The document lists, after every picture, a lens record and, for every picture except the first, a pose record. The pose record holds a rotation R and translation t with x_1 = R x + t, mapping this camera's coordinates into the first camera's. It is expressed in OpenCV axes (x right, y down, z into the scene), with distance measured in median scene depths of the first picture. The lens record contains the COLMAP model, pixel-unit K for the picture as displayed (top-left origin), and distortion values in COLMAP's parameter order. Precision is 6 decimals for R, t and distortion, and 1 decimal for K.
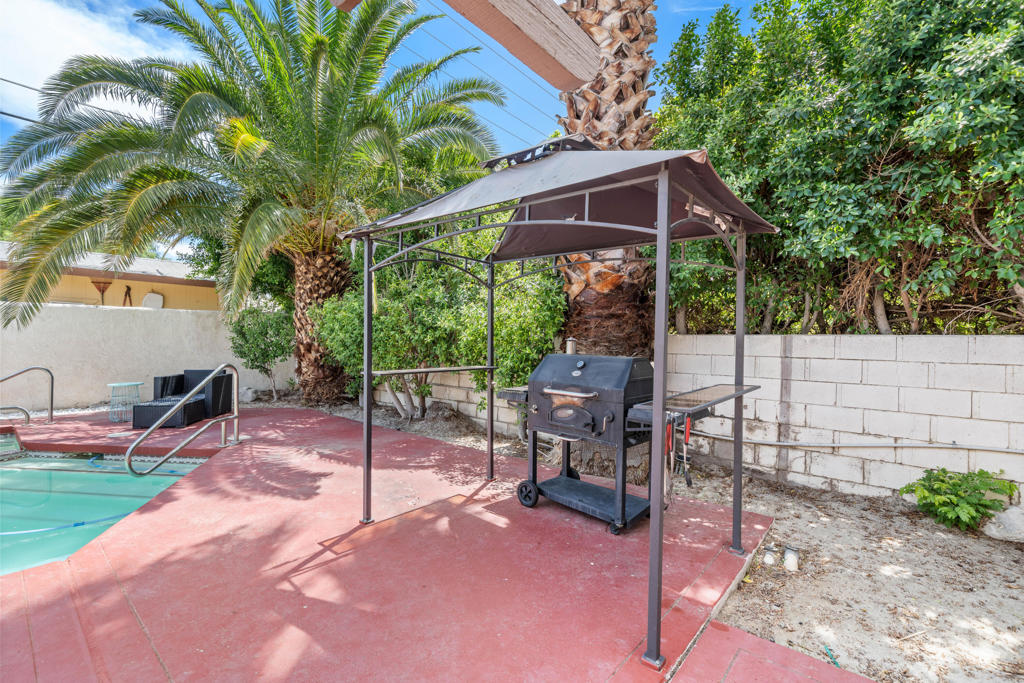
lens RADIAL K [[451.3, 0, 505.5], [0, 451.3, 344.0], [0, 0, 1]] dist [0.002305, 0.000009]
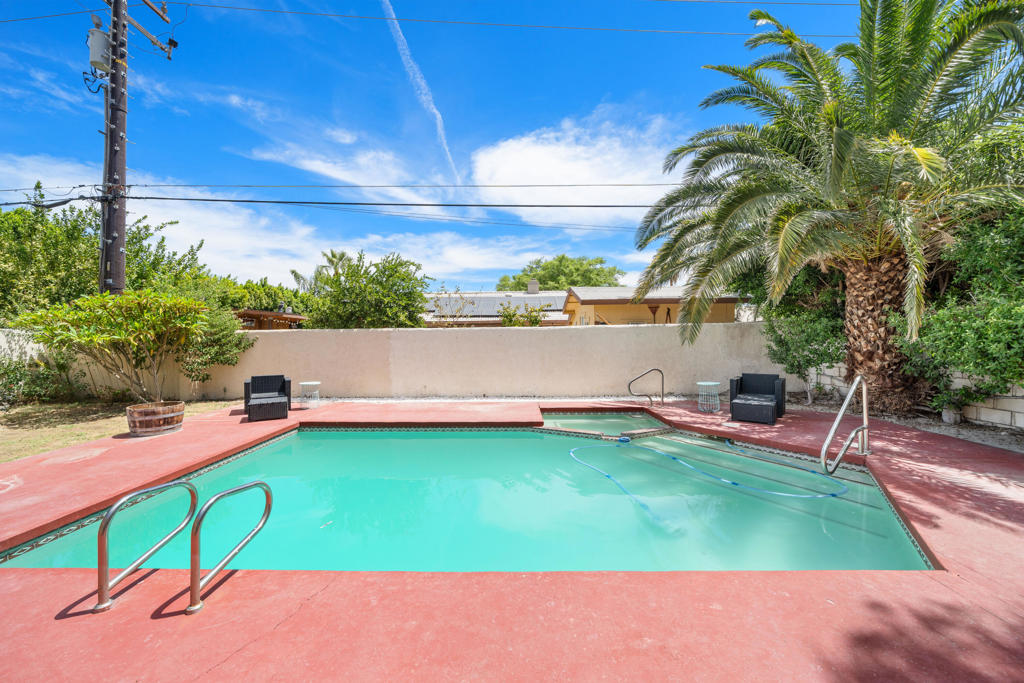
lens RADIAL K [[380.4, 0, 507.6], [0, 380.4, 339.9], [0, 0, 1]] dist [-0.004847, -0.000207]
pose [[0.633899, -0.020489, -0.773144, -0.301381], [0.013726, 0.999790, -0.015242, -0.024228], [0.773294, -0.000950, 0.634047, -0.127717]]
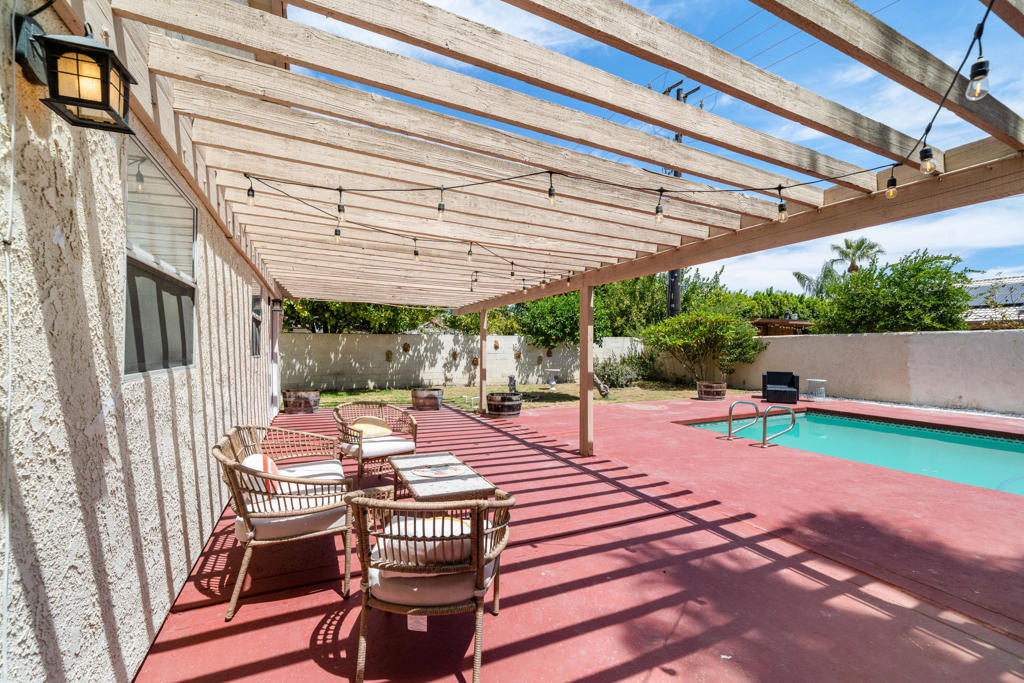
lens RADIAL K [[419.3, 0, 507.4], [0, 419.3, 346.1], [0, 0, 1]] dist [0.001538, 0.000362]
pose [[-0.414107, -0.020504, -0.909997, 0.198340], [-0.014668, 0.999767, -0.015852, -0.003081], [0.910110, 0.006784, -0.414311, -0.233482]]
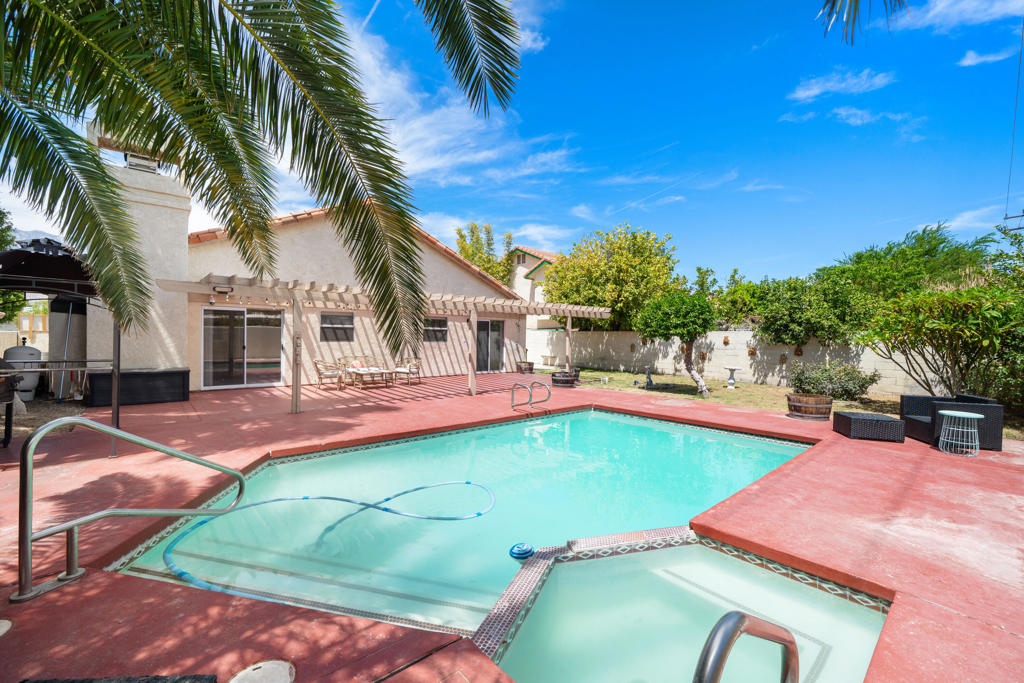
lens RADIAL K [[419.3, 0, 507.4], [0, 419.3, 346.1], [0, 0, 1]] dist [0.001538, 0.000362]
pose [[-0.989312, -0.035138, 0.141520, -0.769580], [-0.030842, 0.998998, 0.032437, -0.042847], [-0.142518, 0.027726, -0.989404, 0.916056]]
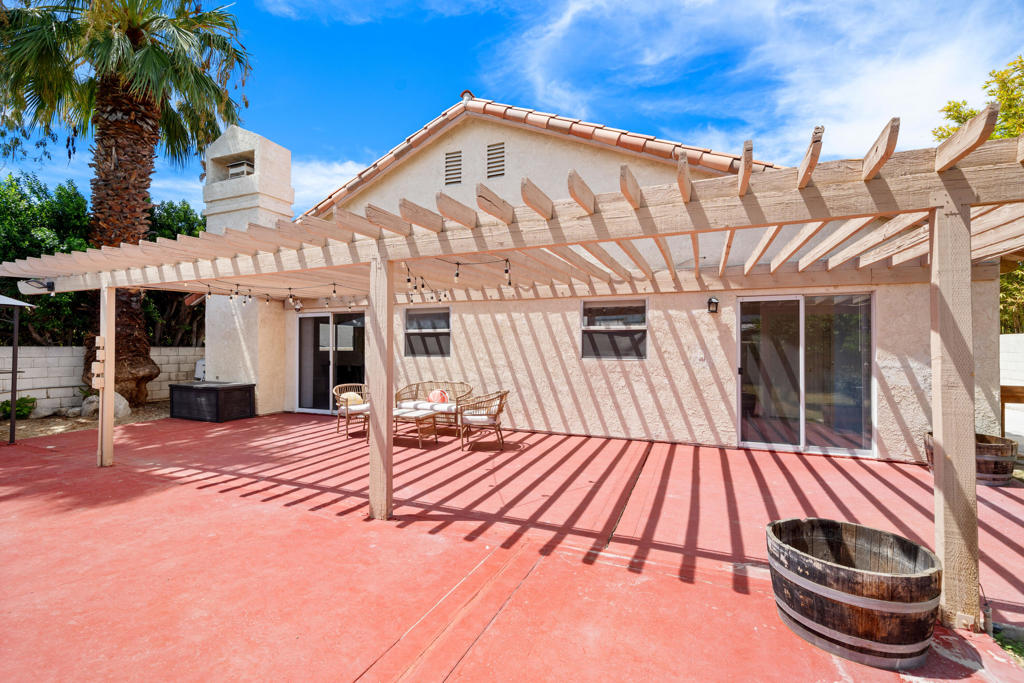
lens RADIAL K [[451.3, 0, 505.5], [0, 451.3, 344.0], [0, 0, 1]] dist [0.002305, 0.000009]
pose [[-0.301160, -0.012845, 0.953487, -0.957689], [0.000141, 0.999909, 0.013515, -0.031537], [-0.953574, 0.004205, -0.301131, -0.378794]]
